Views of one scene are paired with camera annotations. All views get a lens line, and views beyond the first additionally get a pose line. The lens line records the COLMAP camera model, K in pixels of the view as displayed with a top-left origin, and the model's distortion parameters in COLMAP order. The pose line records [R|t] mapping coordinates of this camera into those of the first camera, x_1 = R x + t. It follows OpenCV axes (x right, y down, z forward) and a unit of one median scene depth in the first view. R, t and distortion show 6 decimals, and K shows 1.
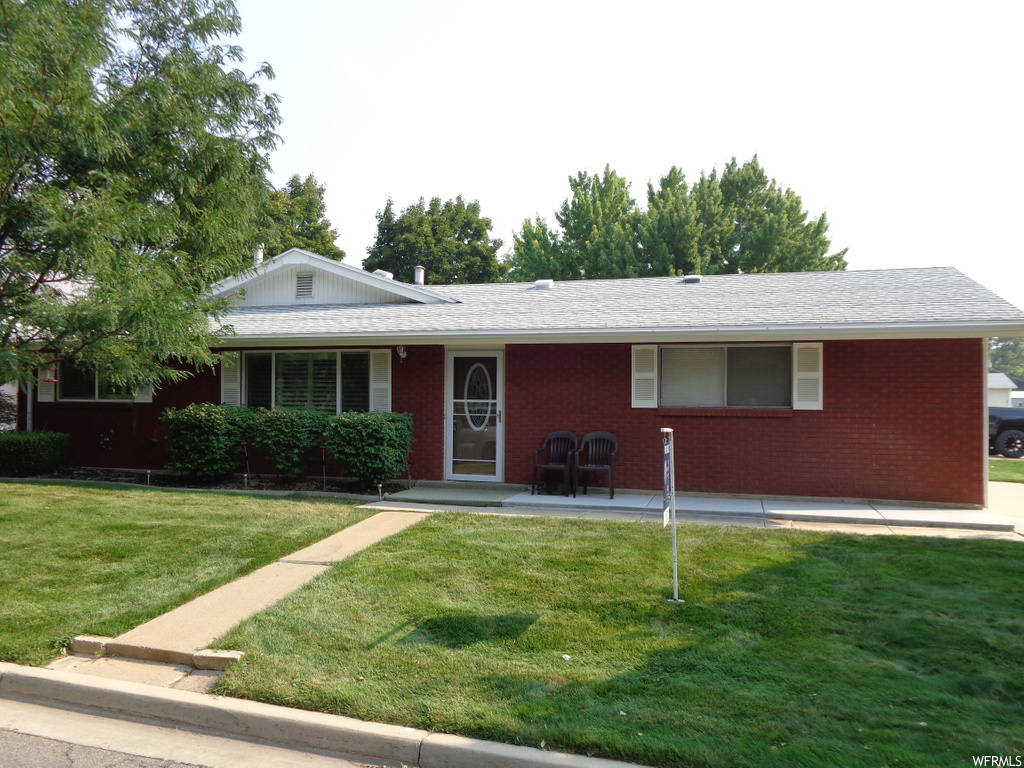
lens RADIAL K [[768.5, 0, 512.9], [0, 768.5, 383.5], [0, 0, 1]] dist [0.002641, -0.004007]
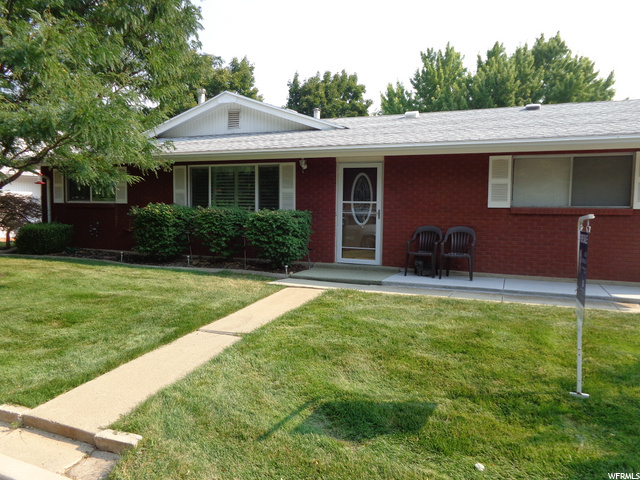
lens RADIAL K [[480.3, 0, 319.6], [0, 480.3, 239.3], [0, 0, 1]] dist [0.002641, -0.004007]
pose [[0.993529, 0.013294, -0.112800, -0.026521], [-0.004143, 0.996707, 0.080980, 0.021415], [0.113505, -0.079989, 0.990312, 0.206518]]
